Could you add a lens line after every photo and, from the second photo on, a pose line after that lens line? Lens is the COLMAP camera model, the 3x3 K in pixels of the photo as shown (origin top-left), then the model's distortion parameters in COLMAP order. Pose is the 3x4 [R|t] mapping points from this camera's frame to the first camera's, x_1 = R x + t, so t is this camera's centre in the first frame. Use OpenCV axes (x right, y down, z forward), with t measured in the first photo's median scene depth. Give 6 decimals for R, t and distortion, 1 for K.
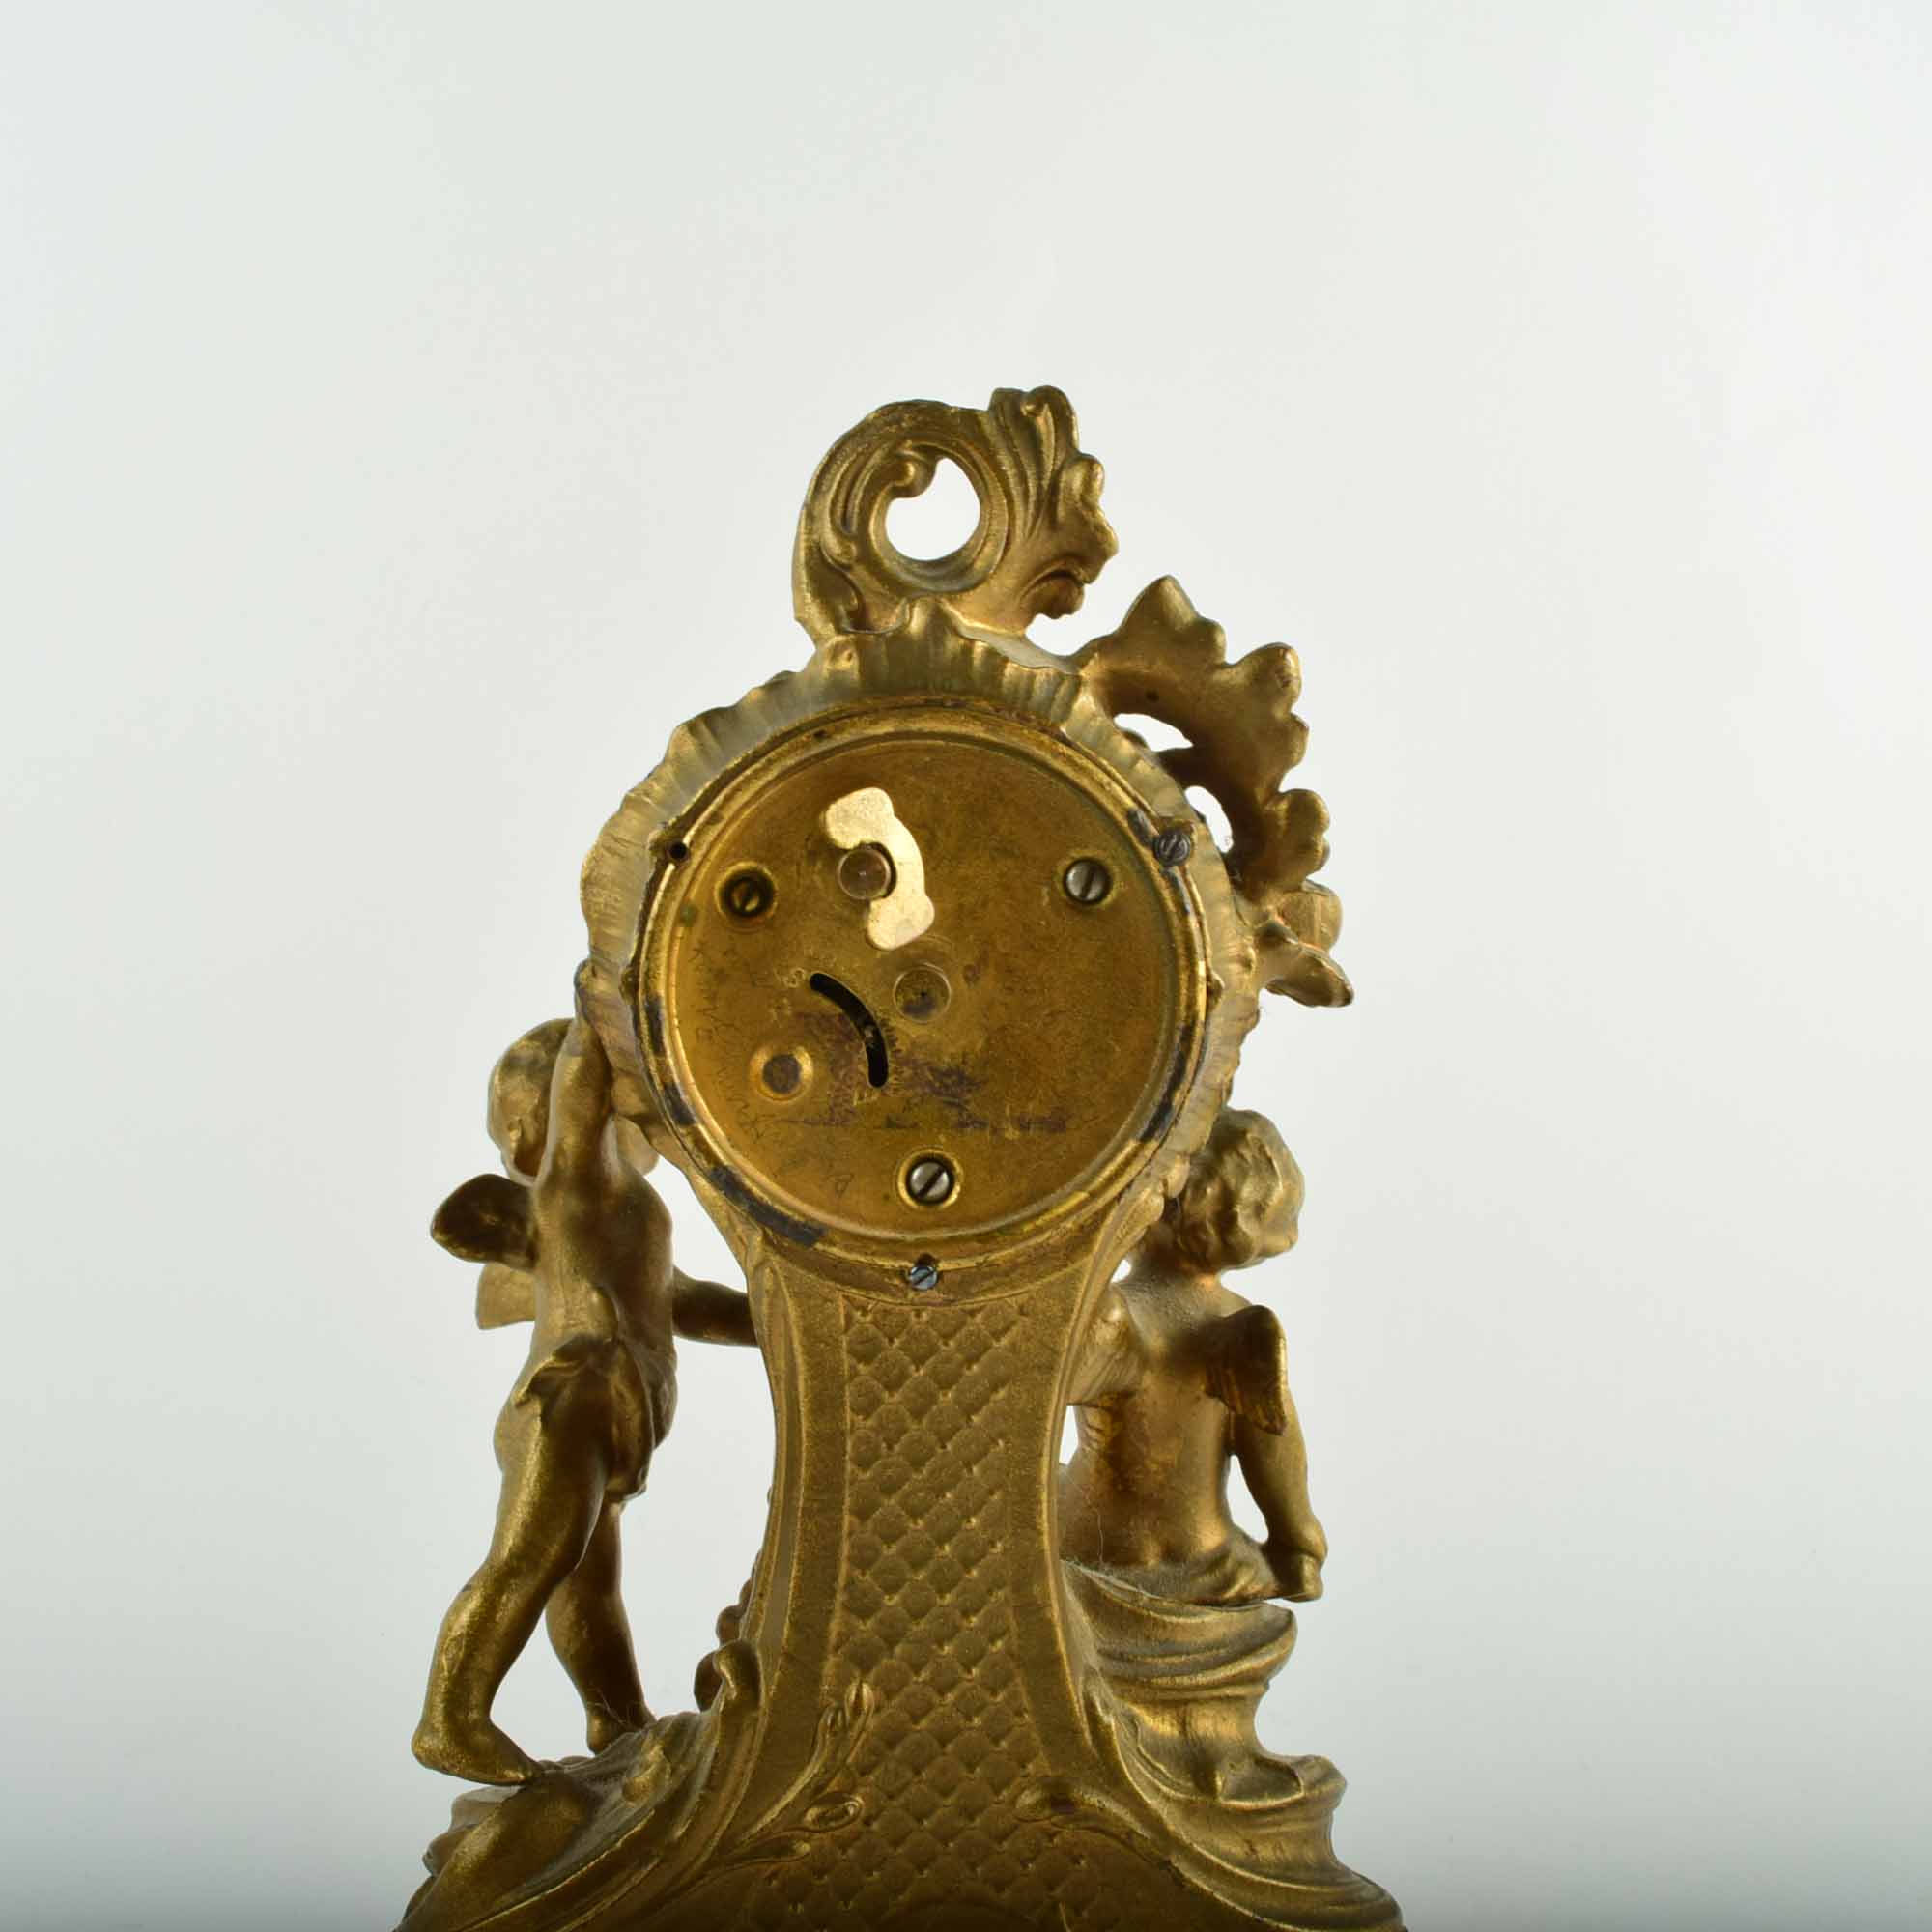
lens RADIAL K [[2382.9, 0, 966.0], [0, 2382.9, 966.0], [0, 0, 1]] dist [-0.024073, -0.009958]
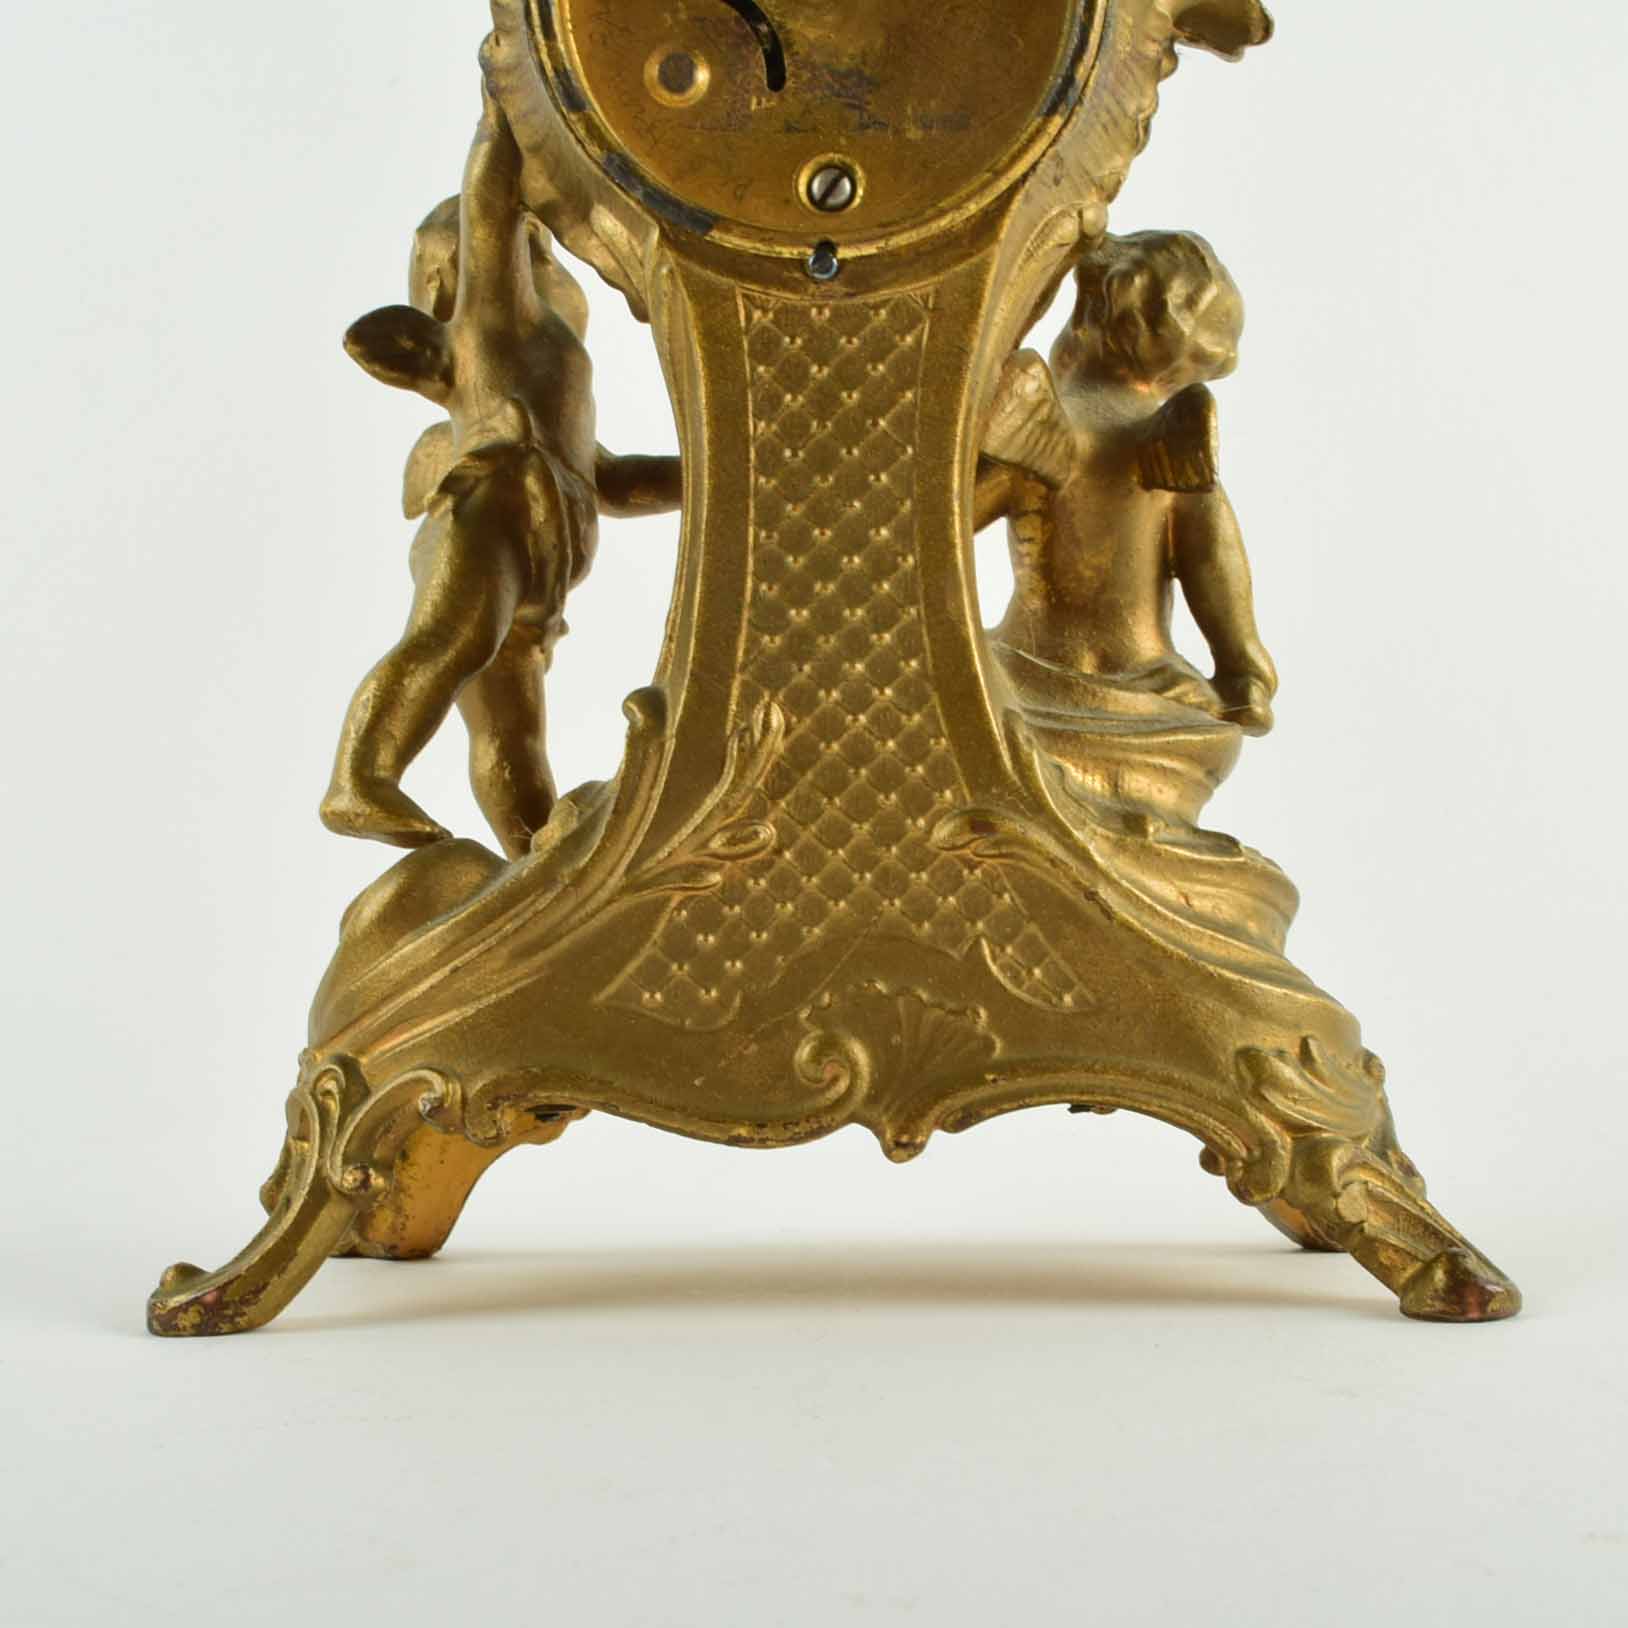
lens RADIAL K [[2452.9, 0, 814.0], [0, 2452.9, 814.0], [0, 0, 1]] dist [-0.051599, -0.065195]
pose [[0.996165, -0.020488, -0.085064, 0.057391], [0.018239, 0.999465, -0.027130, 0.373362], [0.085575, 0.025475, 0.996006, 0.011976]]
